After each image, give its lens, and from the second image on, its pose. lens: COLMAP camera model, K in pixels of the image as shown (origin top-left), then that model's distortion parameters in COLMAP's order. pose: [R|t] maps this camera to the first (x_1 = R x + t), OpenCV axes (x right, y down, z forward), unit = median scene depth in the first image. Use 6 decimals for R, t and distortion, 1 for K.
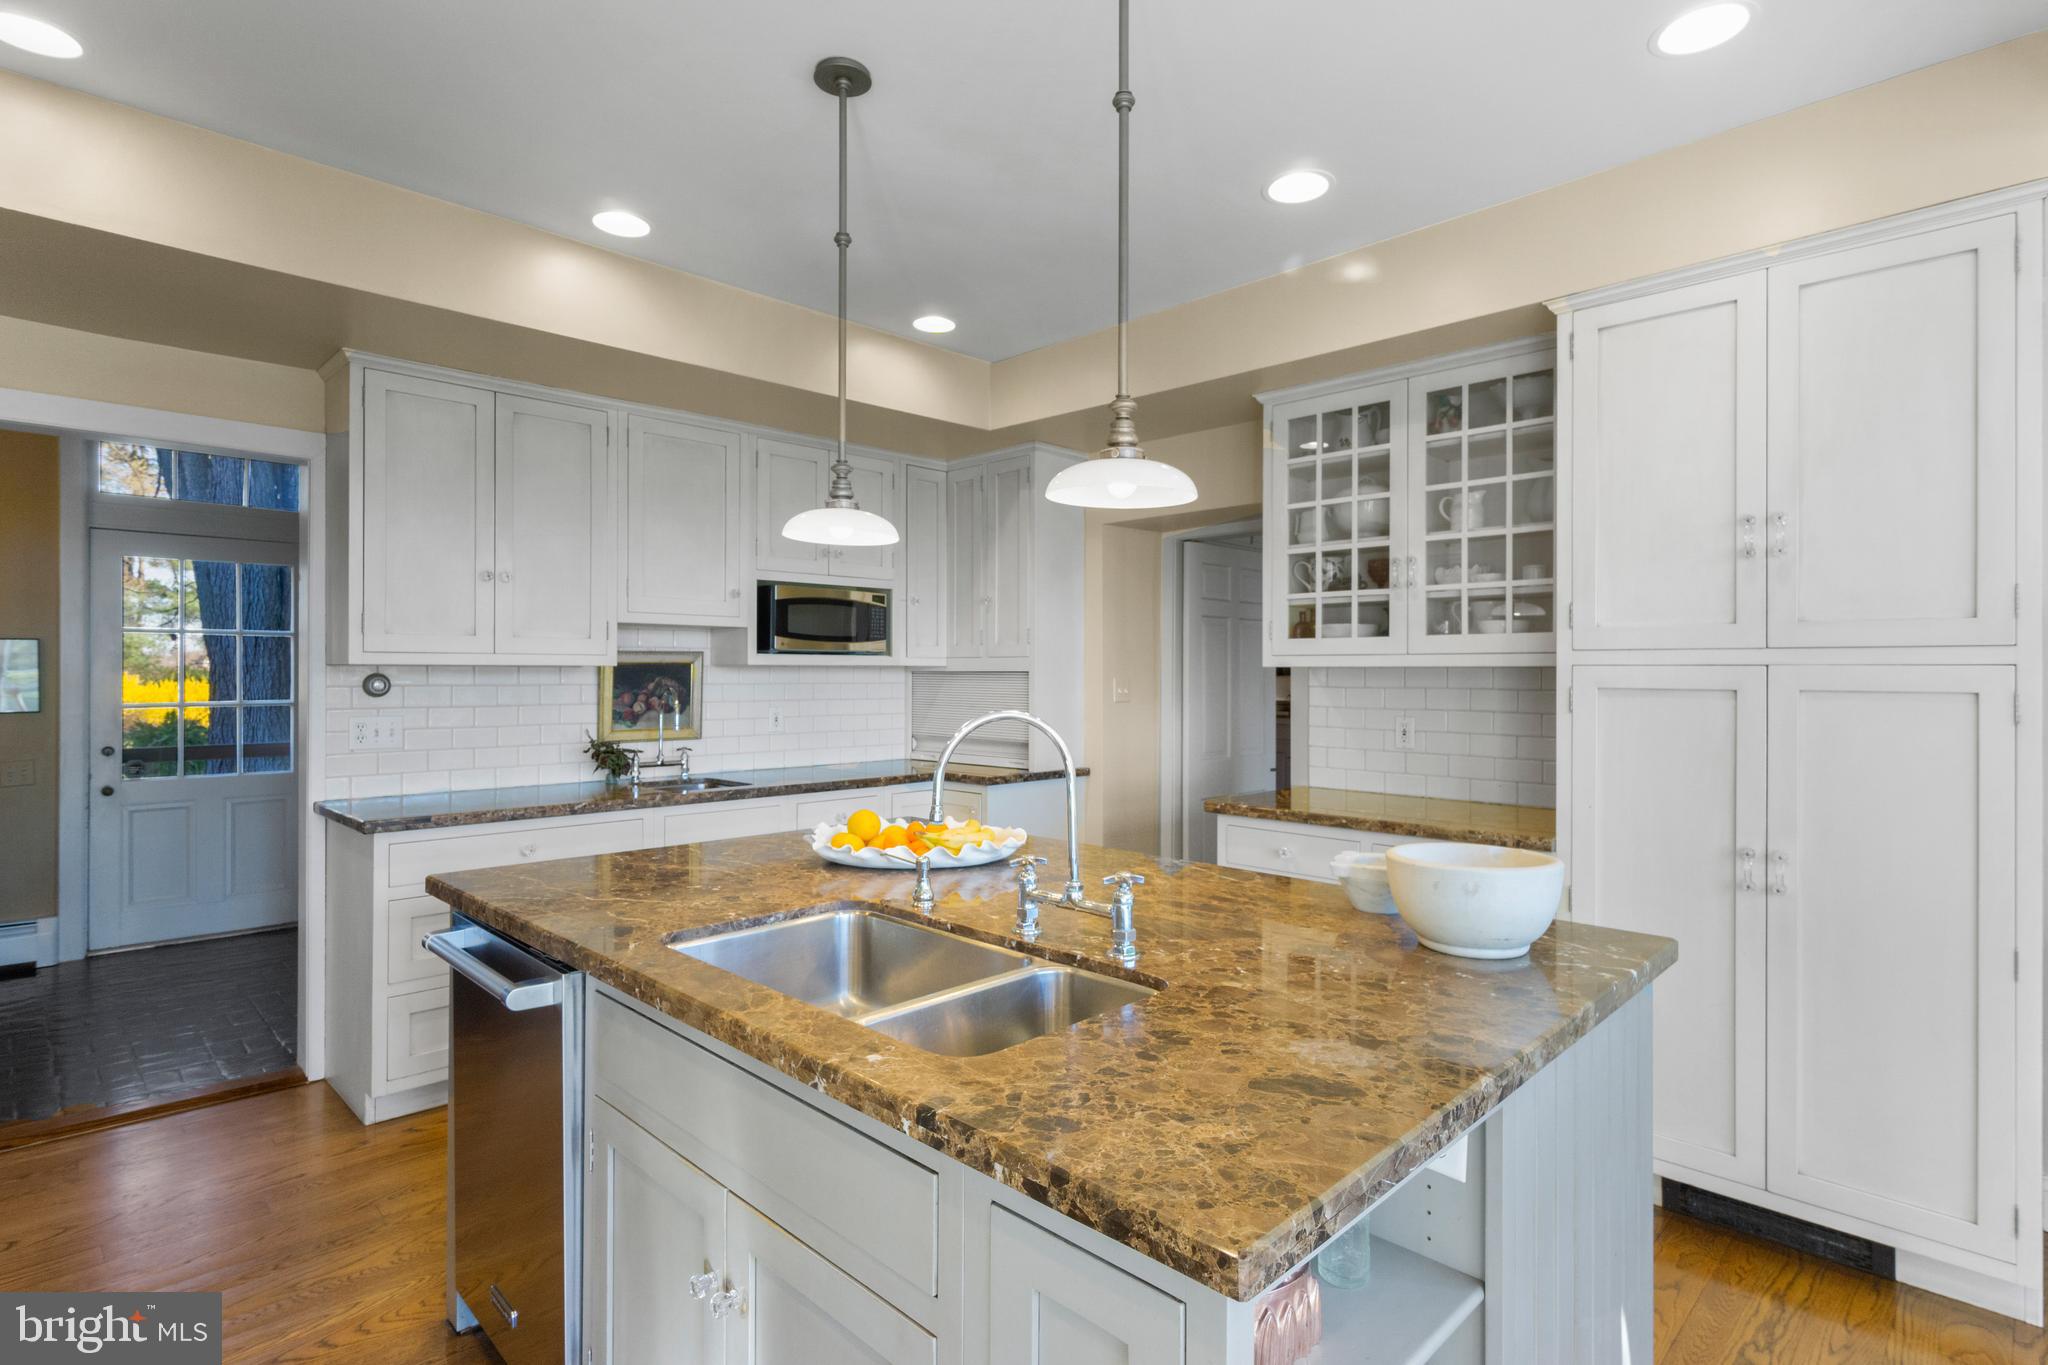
lens RADIAL K [[1020.8, 0, 1023.8], [0, 1020.8, 669.8], [0, 0, 1]] dist [0.004221, -0.000480]
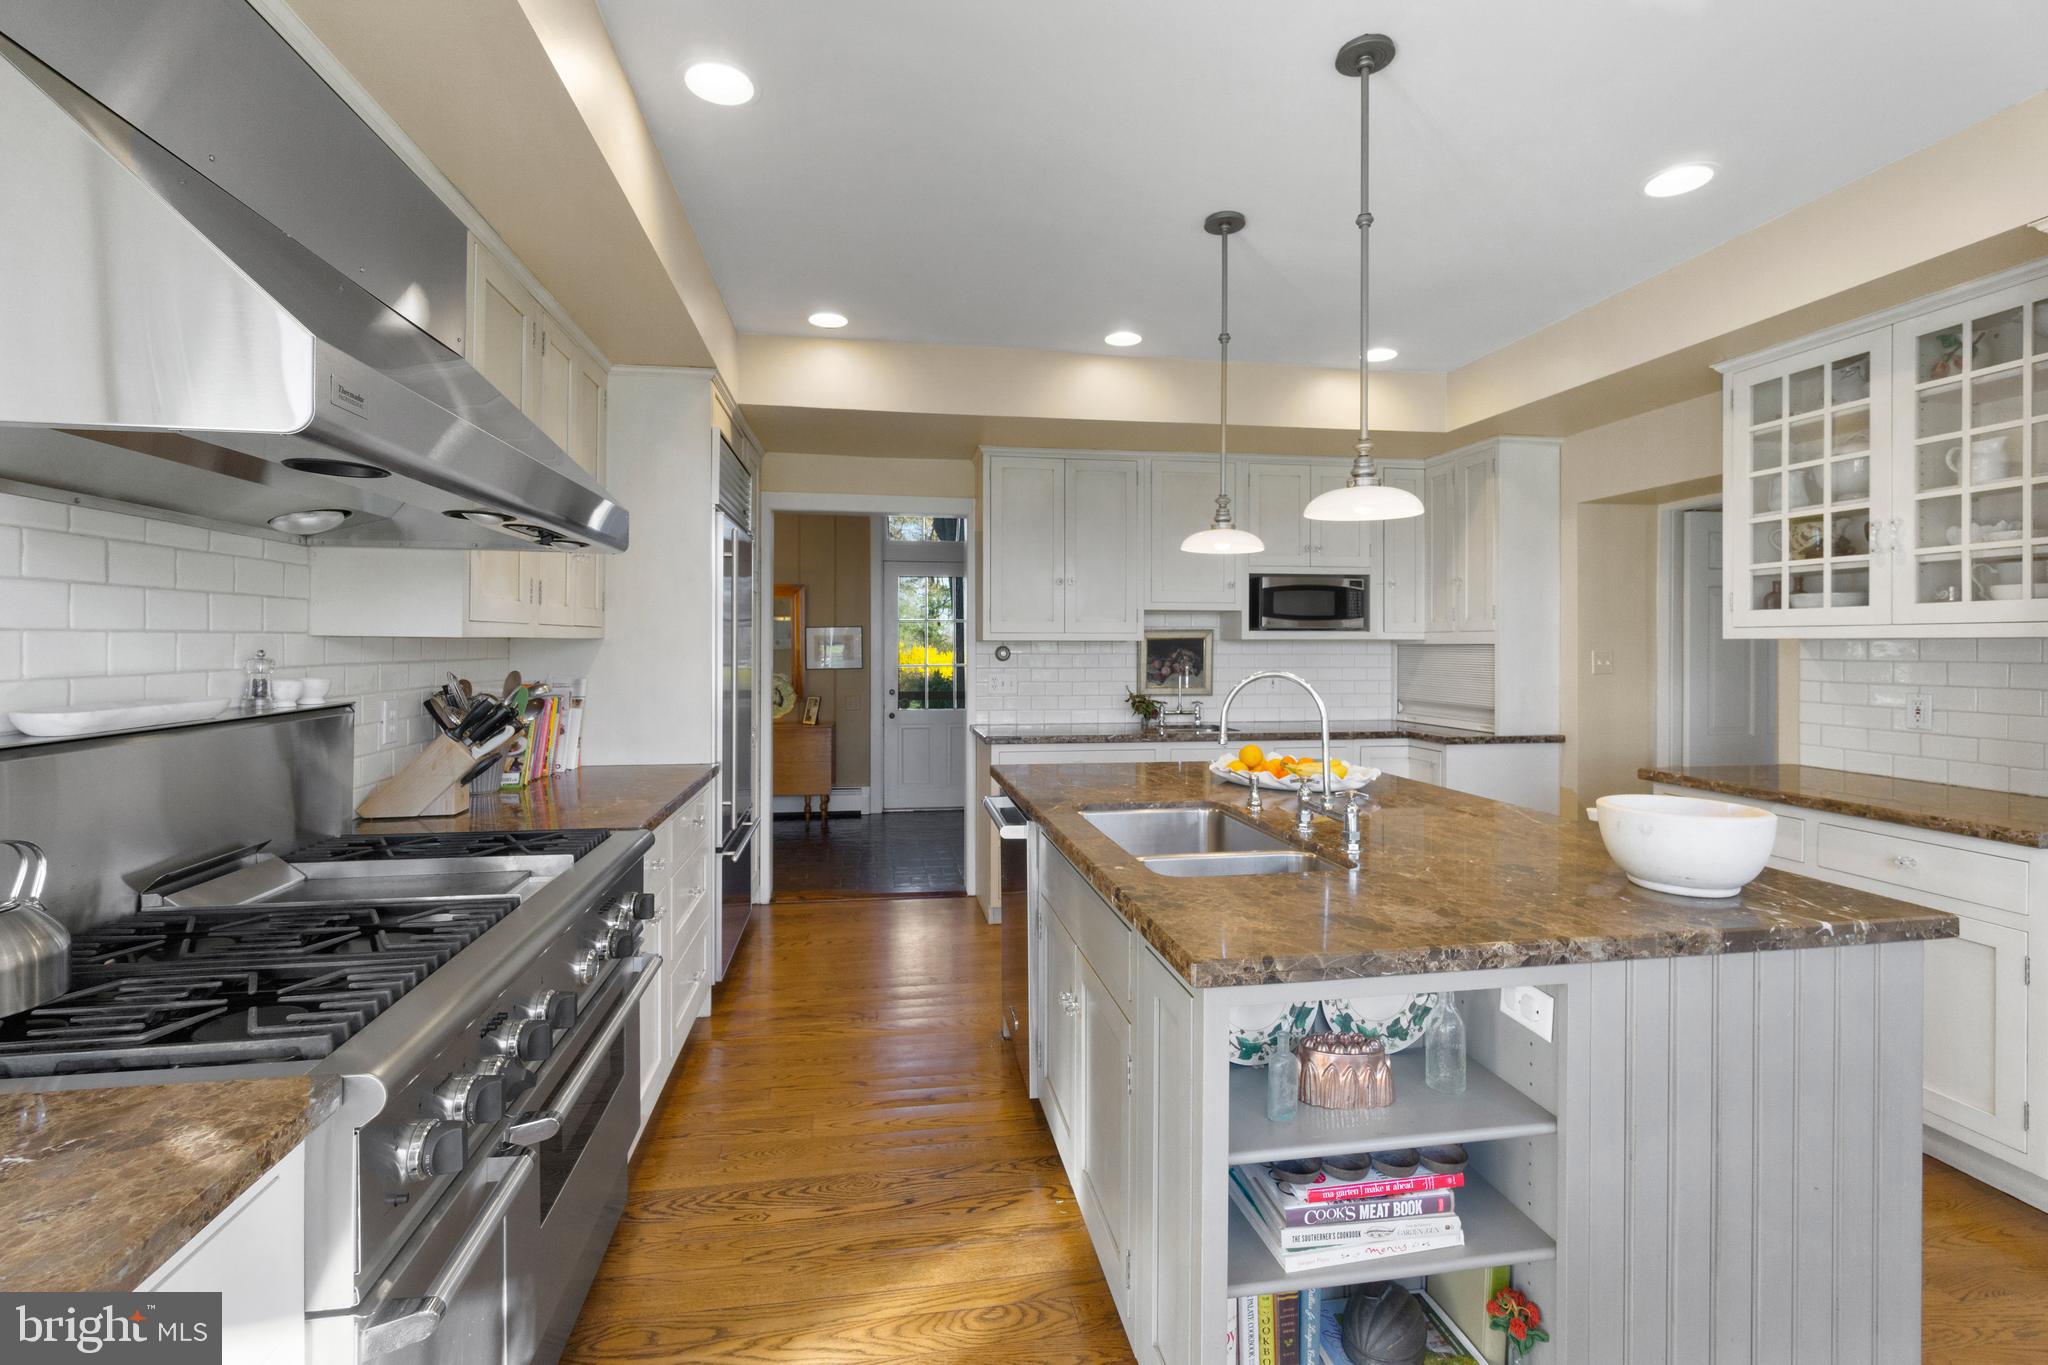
lens RADIAL K [[892.1, 0, 1018.0], [0, 892.1, 647.0], [0, 0, 1]] dist [-0.001627, -0.000176]
pose [[0.810556, -0.000009, -0.585661, 0.191142], [0.002360, 0.999992, 0.003252, 0.000546], [0.585656, -0.004018, 0.810549, -0.102426]]
